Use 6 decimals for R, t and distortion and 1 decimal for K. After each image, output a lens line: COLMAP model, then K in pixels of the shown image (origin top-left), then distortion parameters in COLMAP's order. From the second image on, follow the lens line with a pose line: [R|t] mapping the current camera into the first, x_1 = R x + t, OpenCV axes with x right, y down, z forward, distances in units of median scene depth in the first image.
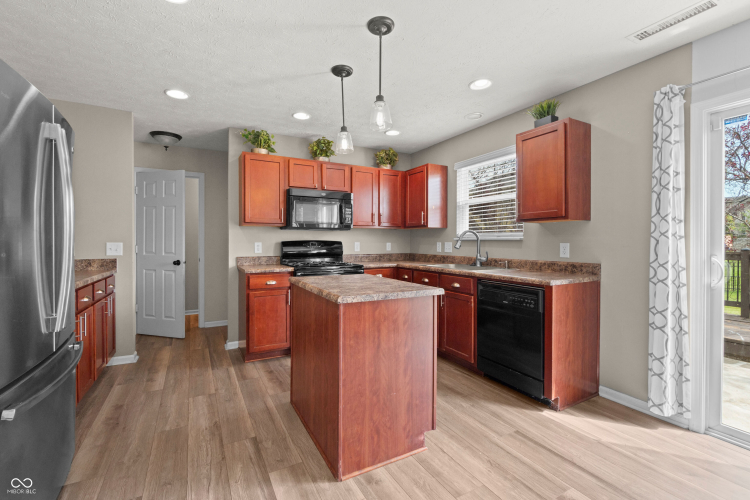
lens RADIAL K [[329.4, 0, 369.6], [0, 329.4, 254.4], [0, 0, 1]] dist [-0.002353, -0.000793]
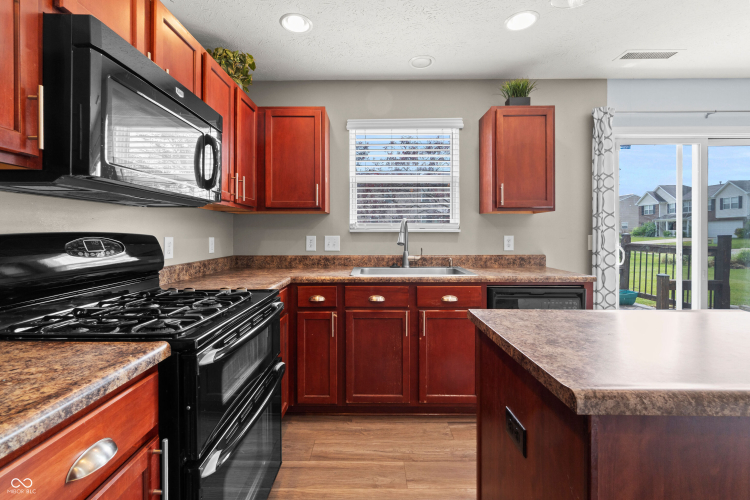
lens RADIAL K [[329.4, 0, 359.6], [0, 329.4, 239.9], [0, 0, 1]] dist [-0.002353, -0.000793]
pose [[0.477646, -0.017893, 0.878370, -0.373373], [0.037854, 0.999283, -0.000228, -0.030560], [-0.877737, 0.033359, 0.477981, 0.744088]]
